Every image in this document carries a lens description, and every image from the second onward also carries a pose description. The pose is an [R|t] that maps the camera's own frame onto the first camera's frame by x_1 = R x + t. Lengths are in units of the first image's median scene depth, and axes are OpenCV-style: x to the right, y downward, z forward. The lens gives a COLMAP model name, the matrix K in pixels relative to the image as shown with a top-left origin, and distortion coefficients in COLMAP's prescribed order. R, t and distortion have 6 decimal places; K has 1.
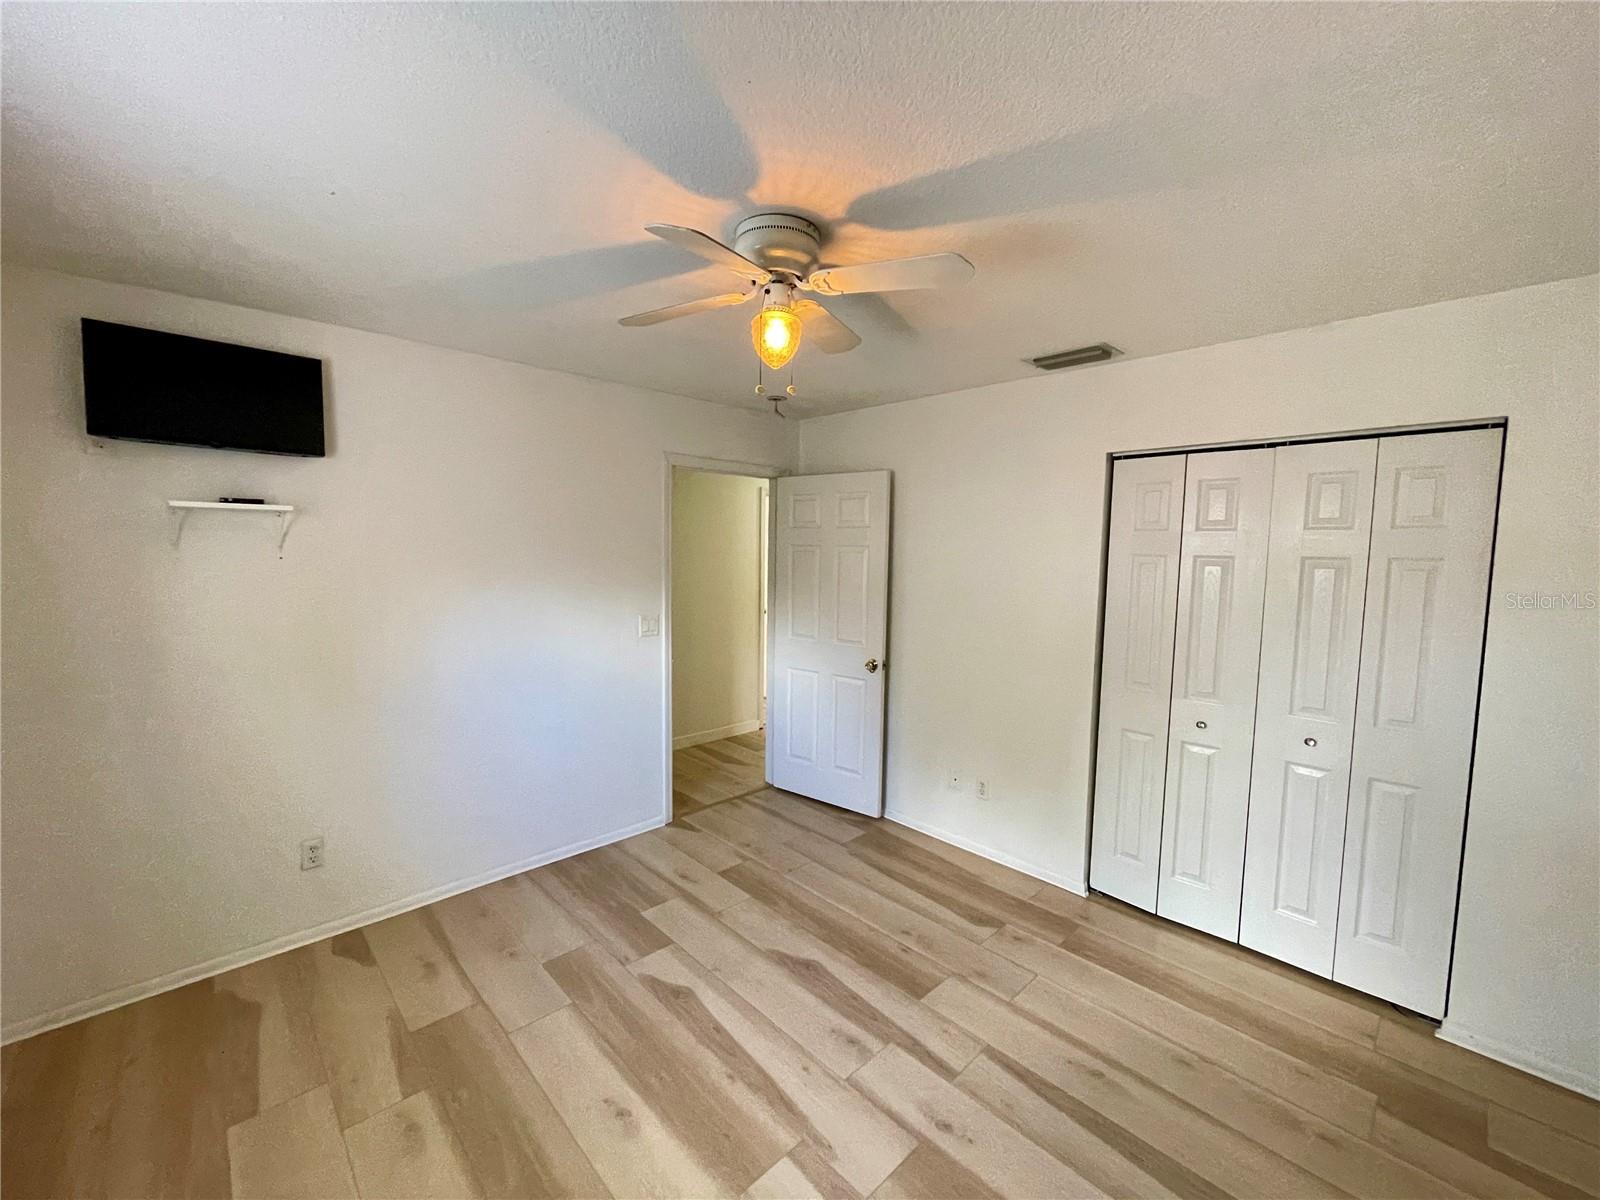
lens RADIAL K [[644.3, 0, 800.0], [0, 644.3, 600.0], [0, 0, 1]] dist [0.000053, -0.000001]
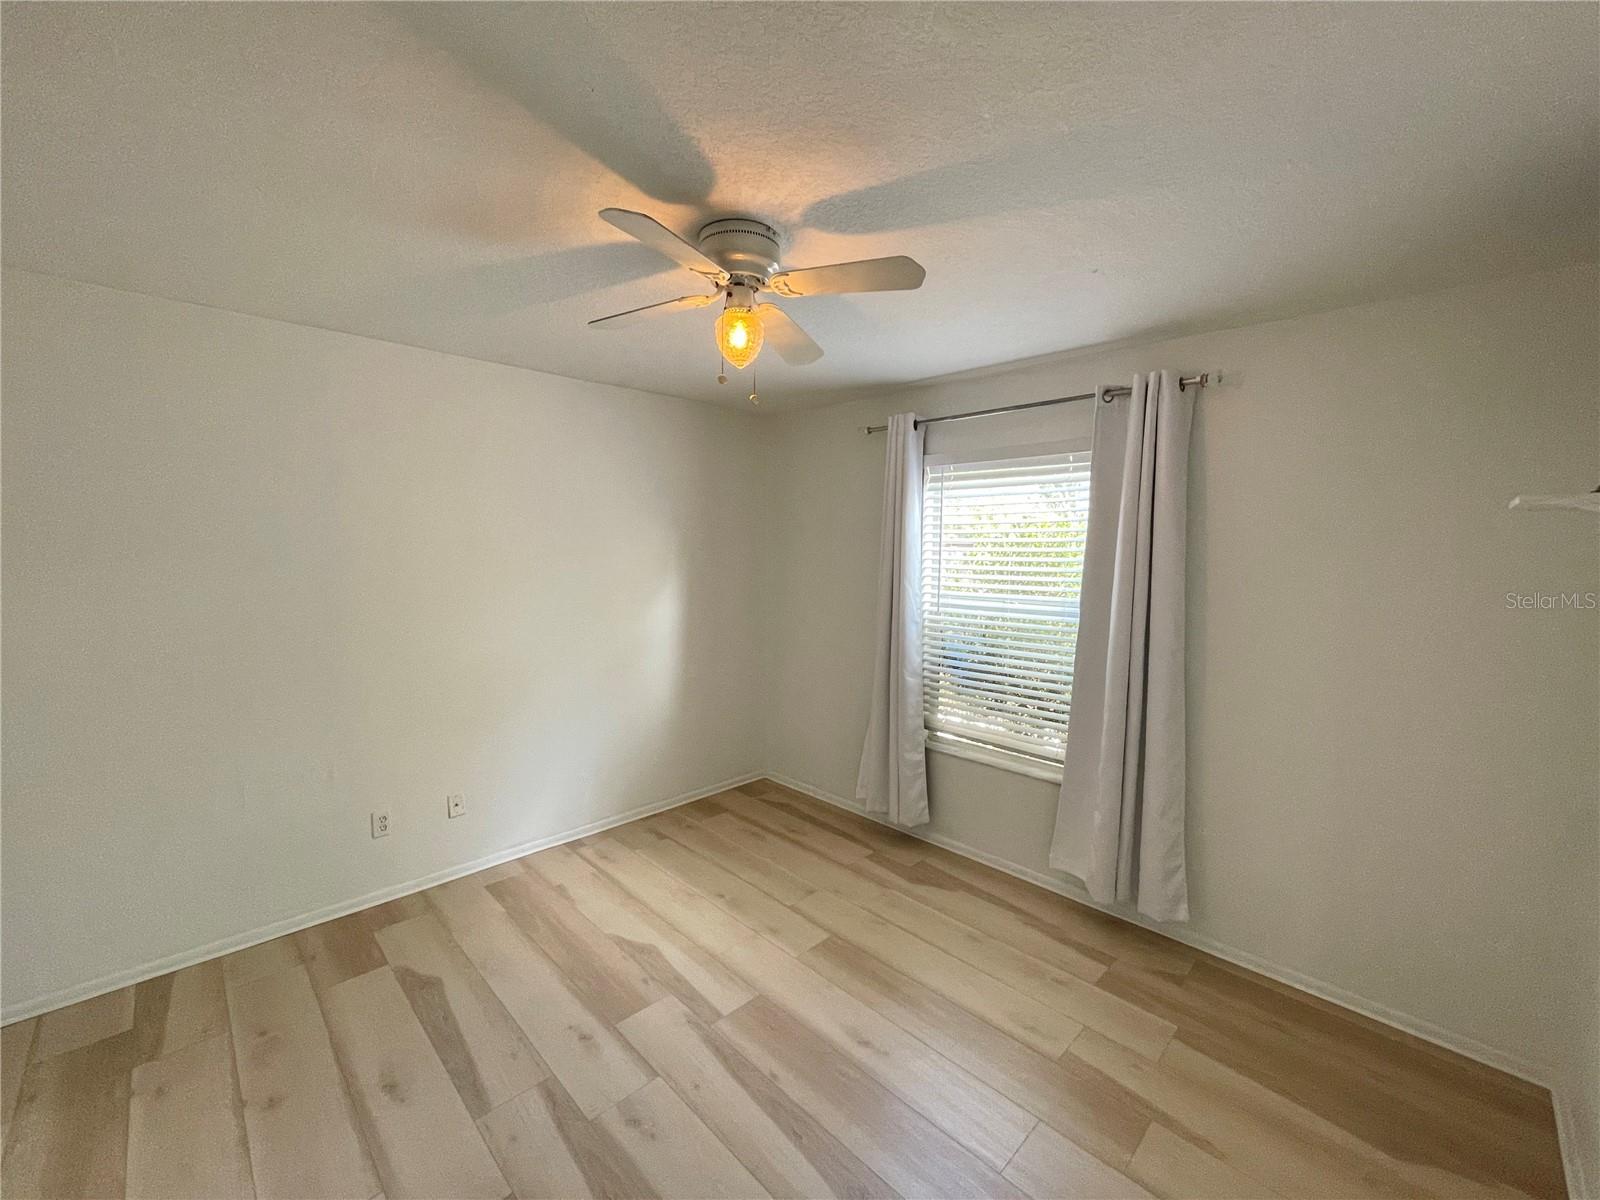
lens RADIAL K [[644.3, 0, 800.0], [0, 644.3, 600.0], [0, 0, 1]] dist [0.000053, -0.000001]
pose [[-0.999549, -0.025655, -0.015580, -0.116061], [-0.027747, 0.987731, 0.153677, -0.143000], [0.011447, 0.154040, -0.987998, 1.887492]]
